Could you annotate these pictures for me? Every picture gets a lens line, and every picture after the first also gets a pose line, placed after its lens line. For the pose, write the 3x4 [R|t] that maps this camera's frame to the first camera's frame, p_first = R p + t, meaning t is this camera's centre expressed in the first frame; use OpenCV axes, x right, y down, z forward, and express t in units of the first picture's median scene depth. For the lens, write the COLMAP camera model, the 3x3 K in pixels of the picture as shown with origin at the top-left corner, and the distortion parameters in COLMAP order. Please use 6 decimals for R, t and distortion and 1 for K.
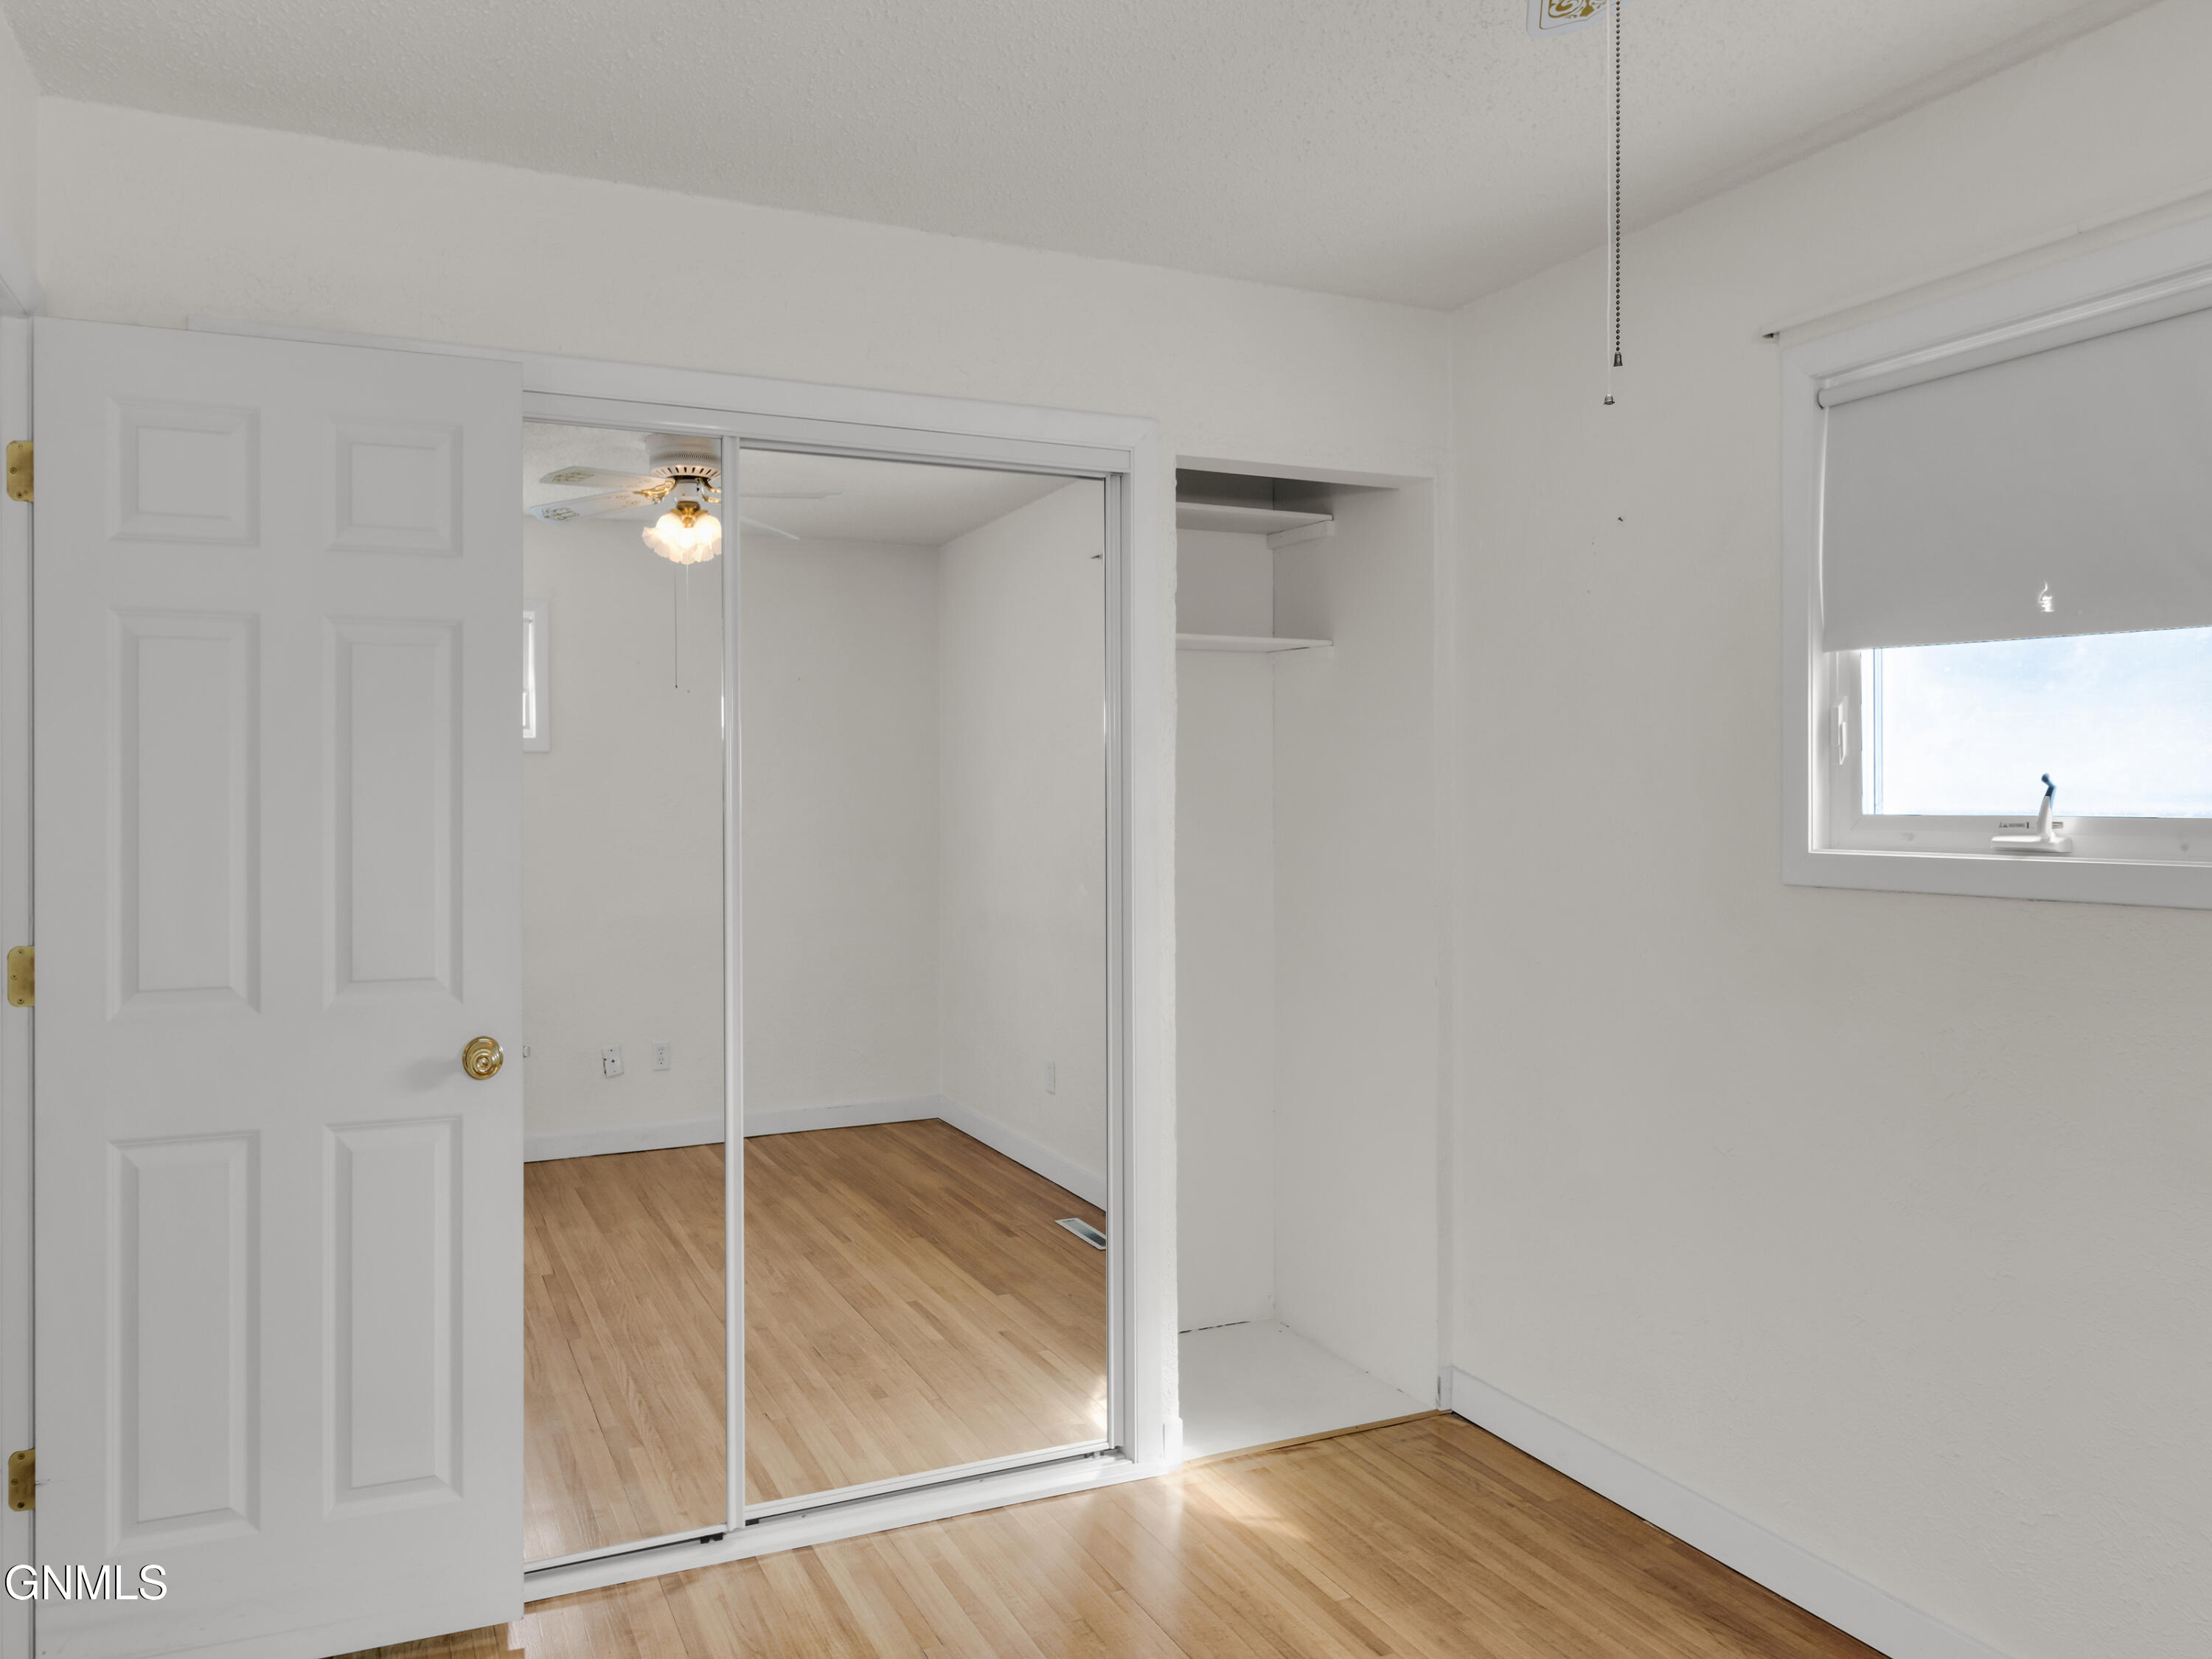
lens RADIAL K [[1626.8, 0, 1103.0], [0, 1626.8, 778.5], [0, 0, 1]] dist [0.006122, 0.000403]
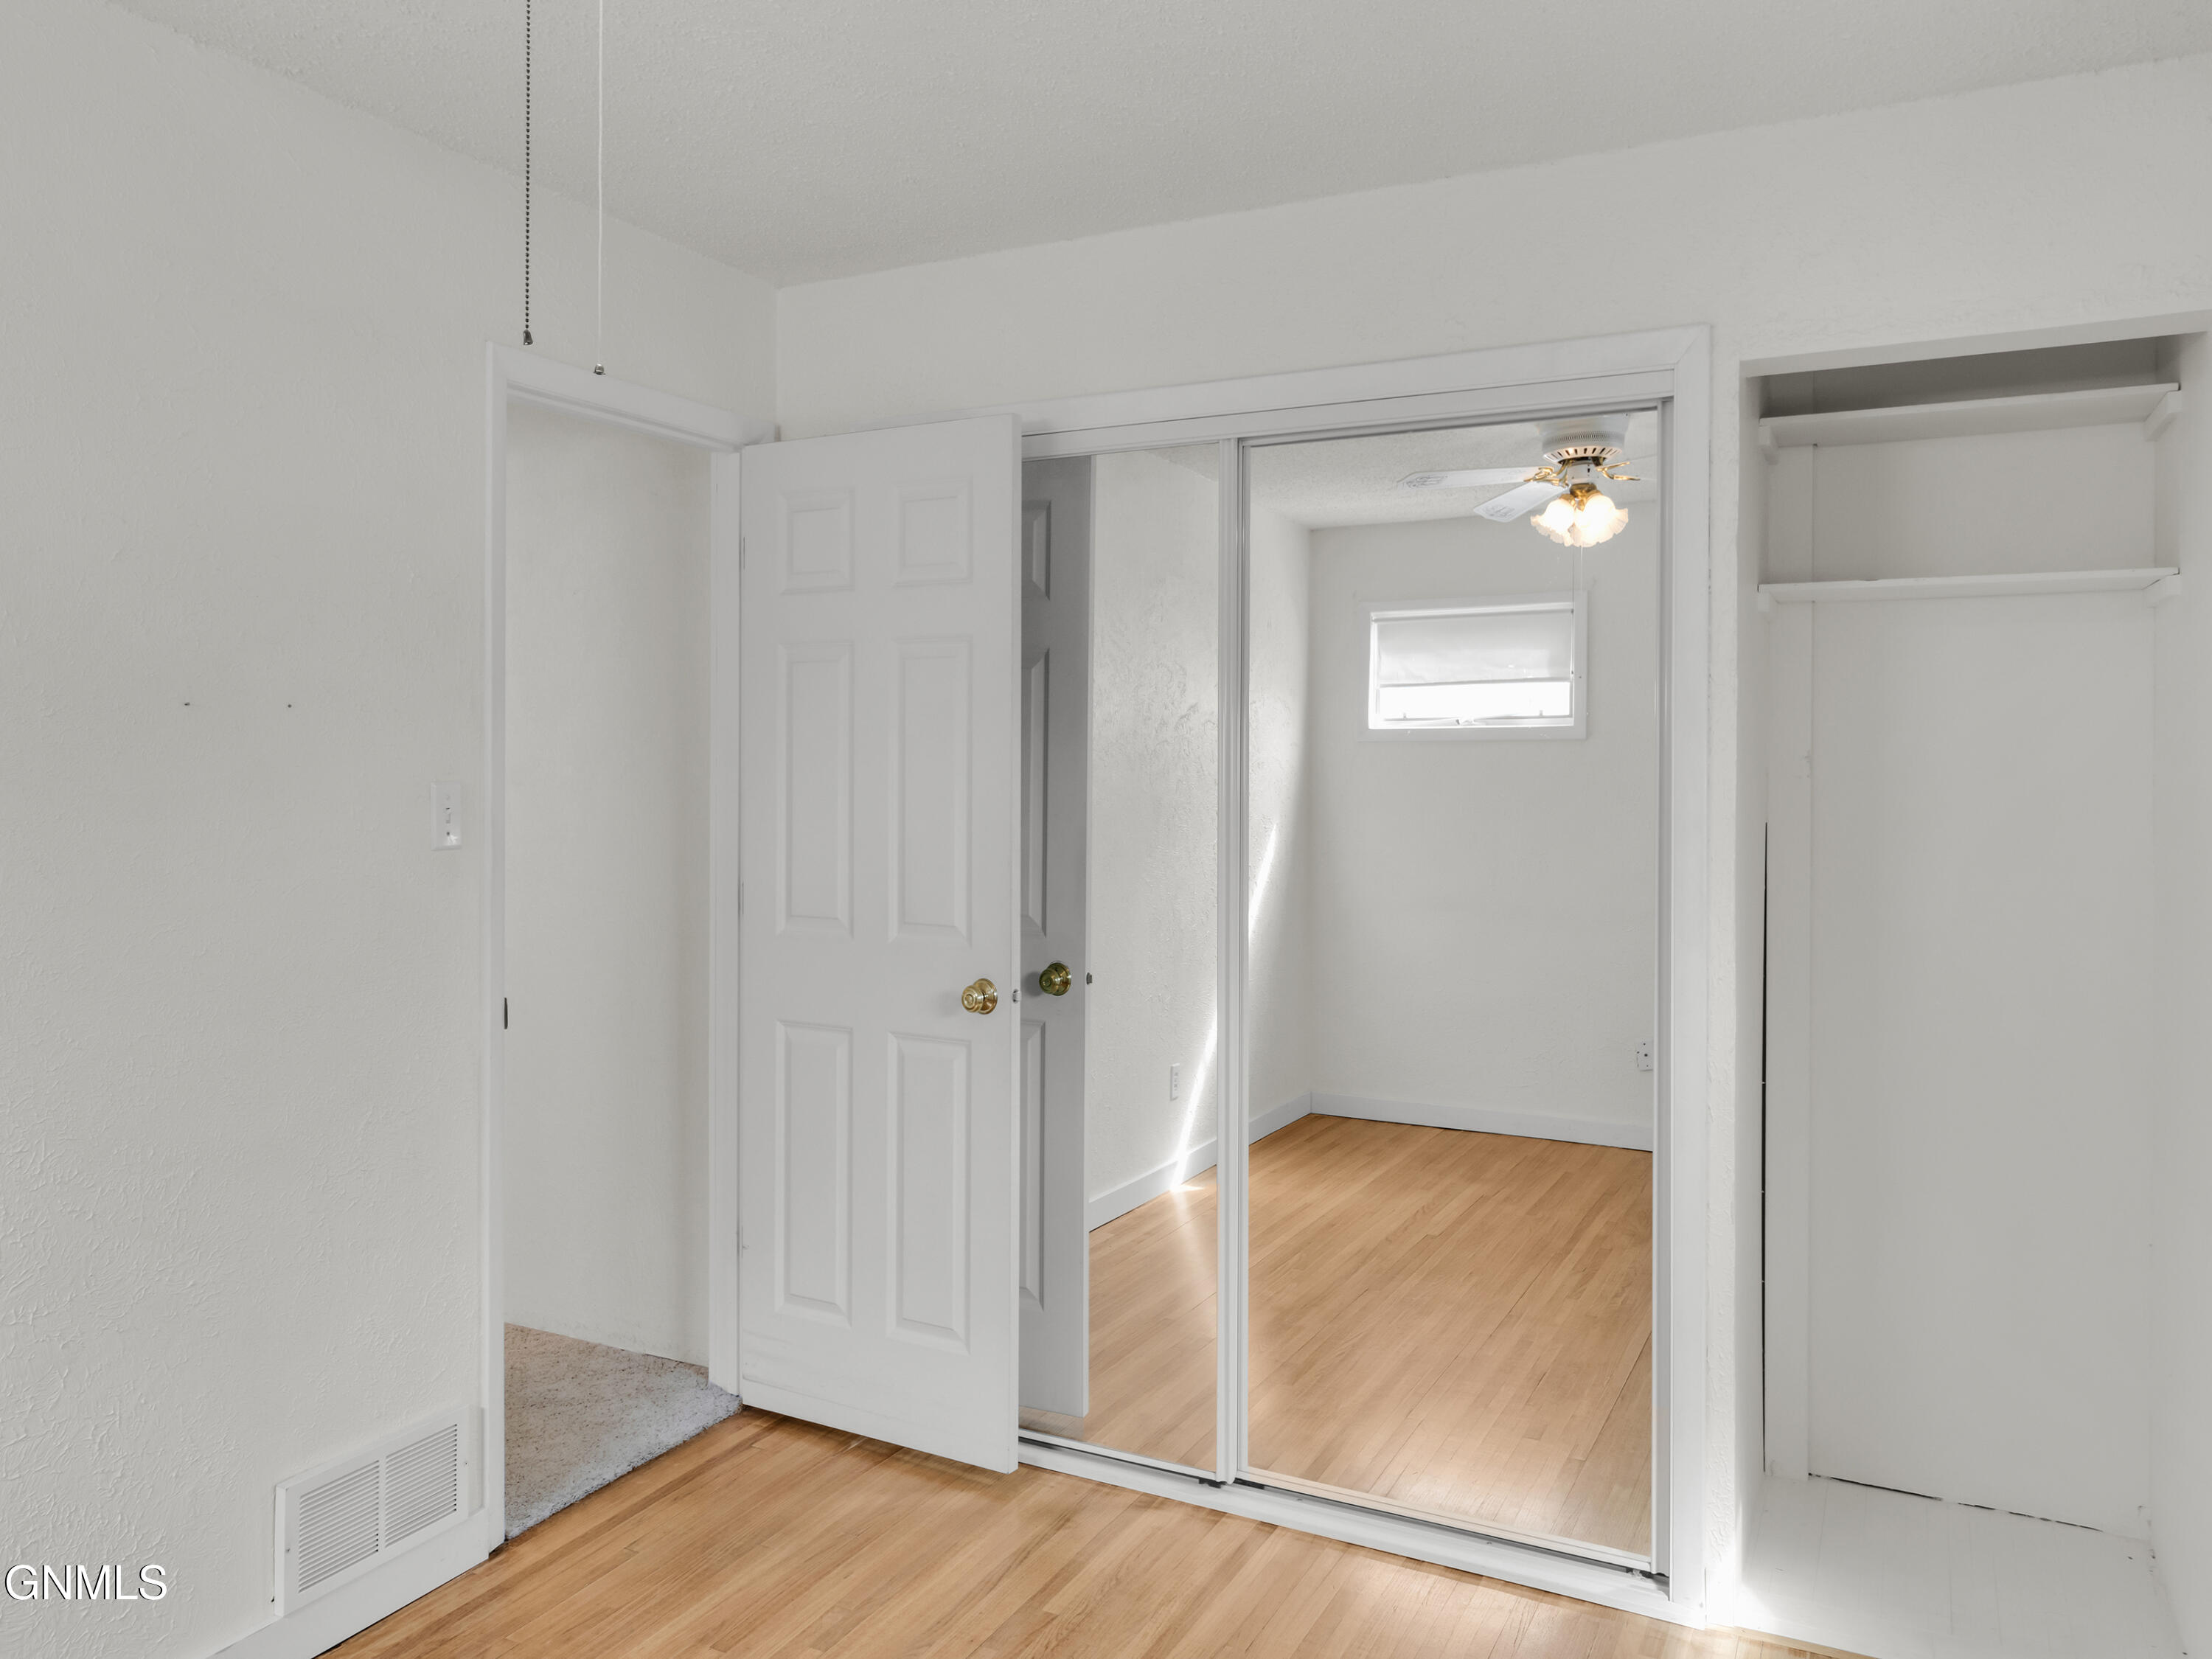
lens RADIAL K [[1626.8, 0, 1103.0], [0, 1626.8, 778.5], [0, 0, 1]] dist [0.006122, 0.000403]
pose [[0.597518, 0.006104, -0.801832, 0.507799], [-0.005865, 0.999978, 0.003242, 0.005000], [0.801834, 0.002766, 0.597540, 0.279455]]
